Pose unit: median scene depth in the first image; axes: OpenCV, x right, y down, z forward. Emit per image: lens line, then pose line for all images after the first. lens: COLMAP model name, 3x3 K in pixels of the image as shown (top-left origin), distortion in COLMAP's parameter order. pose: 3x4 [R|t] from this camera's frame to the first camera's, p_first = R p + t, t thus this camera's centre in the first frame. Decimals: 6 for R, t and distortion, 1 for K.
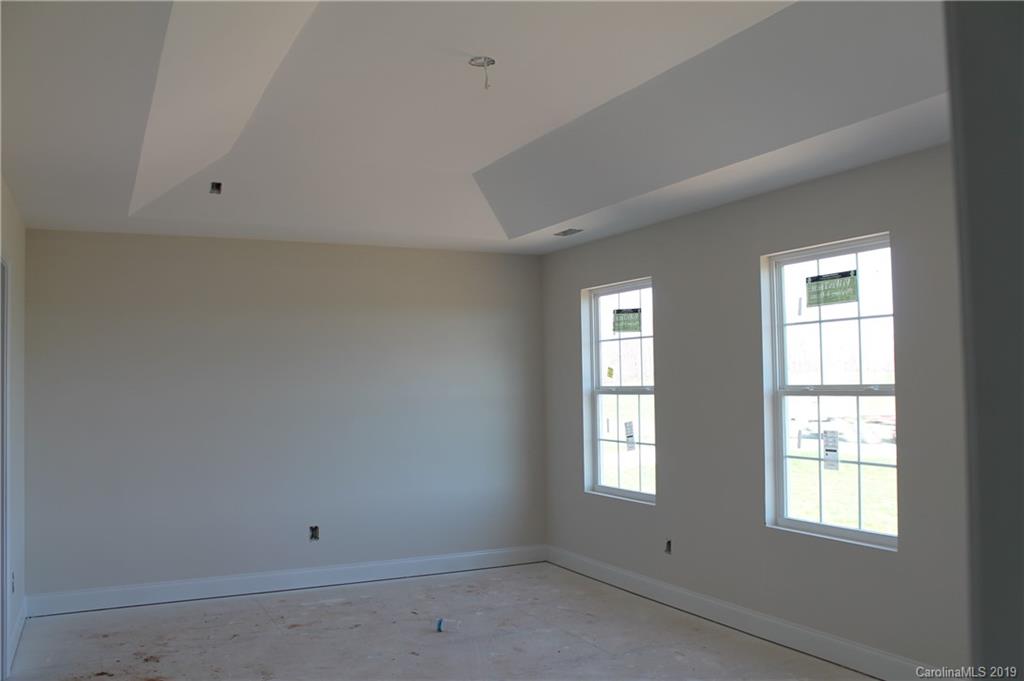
lens RADIAL K [[1044.0, 0, 469.5], [0, 1044.0, 343.0], [0, 0, 1]] dist [-0.002445, 0.243980]
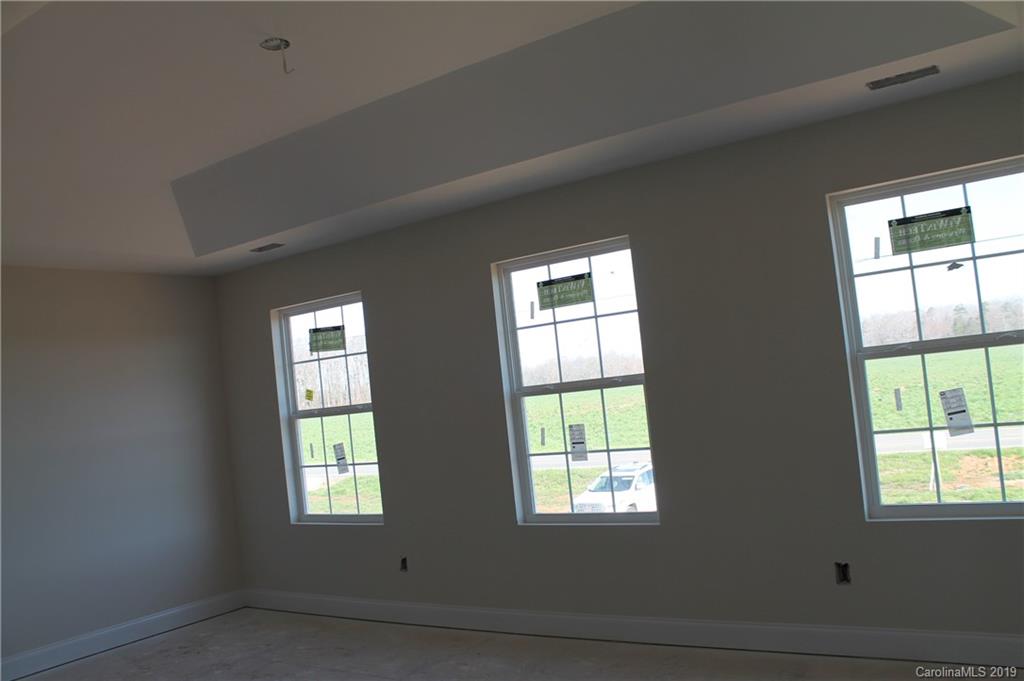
lens RADIAL K [[1044.0, 0, 469.5], [0, 1044.0, 343.0], [0, 0, 1]] dist [-0.002445, 0.243980]
pose [[0.878104, -0.046992, 0.476156, -0.221542], [0.069460, 0.997143, -0.029686, 0.022607], [-0.473401, 0.059142, 0.878859, 0.103790]]
